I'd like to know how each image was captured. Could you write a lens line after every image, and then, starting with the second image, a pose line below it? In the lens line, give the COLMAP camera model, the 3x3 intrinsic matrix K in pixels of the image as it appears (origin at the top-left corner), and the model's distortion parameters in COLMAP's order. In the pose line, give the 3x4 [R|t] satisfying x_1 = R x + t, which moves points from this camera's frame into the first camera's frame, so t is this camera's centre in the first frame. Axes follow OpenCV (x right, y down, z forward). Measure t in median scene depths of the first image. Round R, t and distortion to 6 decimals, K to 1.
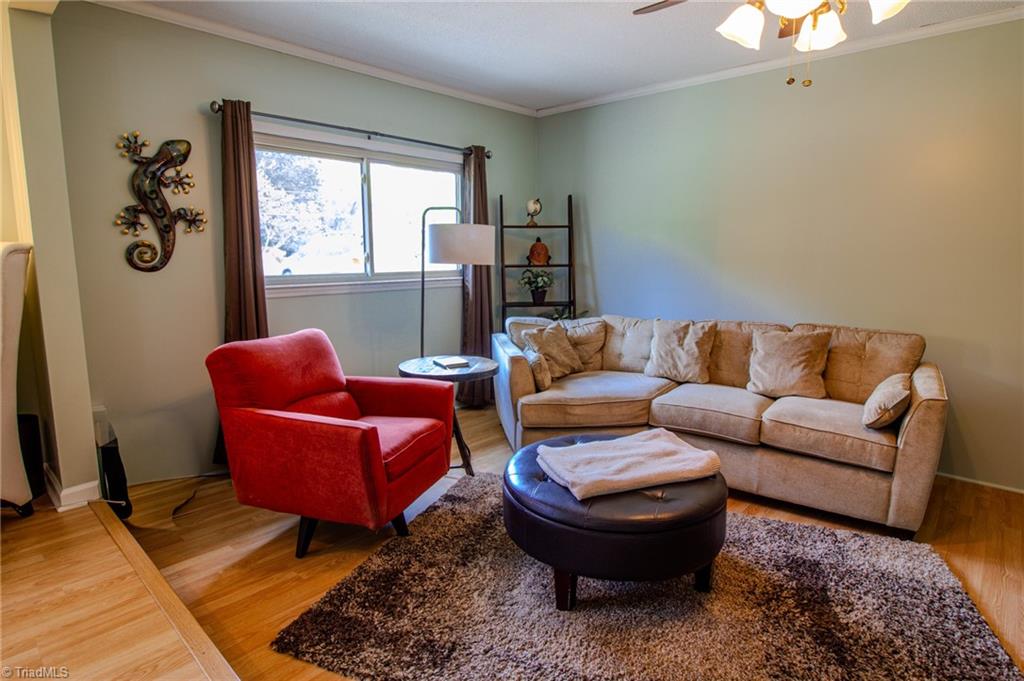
lens RADIAL K [[551.9, 0, 513.0], [0, 551.9, 333.6], [0, 0, 1]] dist [-0.007853, 0.000121]
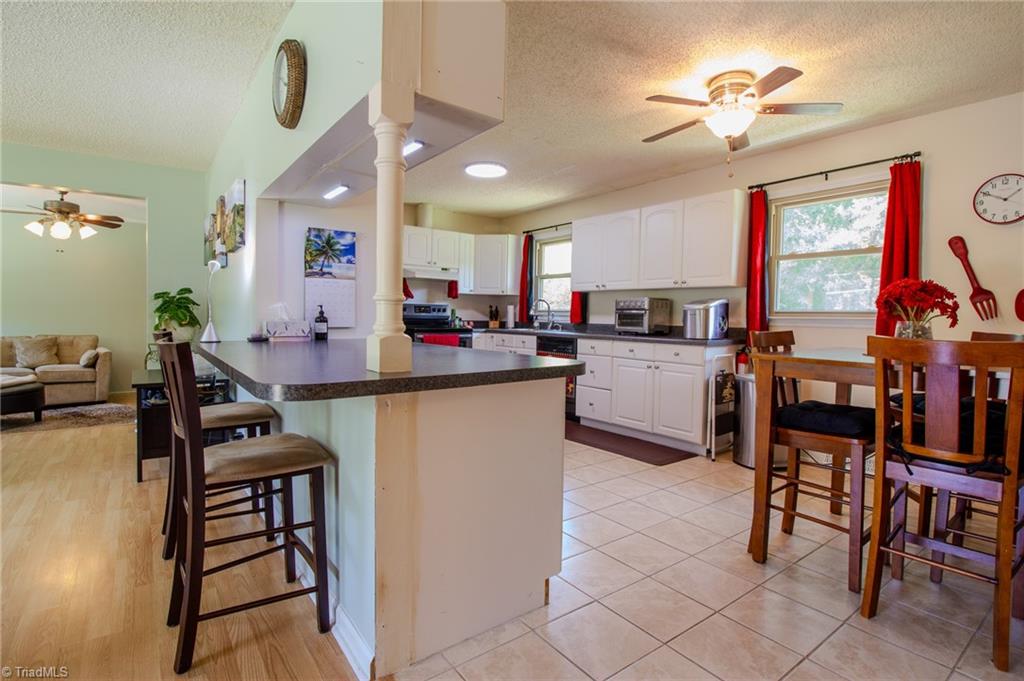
lens RADIAL K [[506.2, 0, 515.2], [0, 506.2, 336.3], [0, 0, 1]] dist [-0.014179, -0.001314]
pose [[0.172562, -0.037781, 0.984274, -1.170311], [0.126201, 0.991877, 0.015947, 0.205248], [-0.976881, 0.121464, 0.175928, -1.271118]]
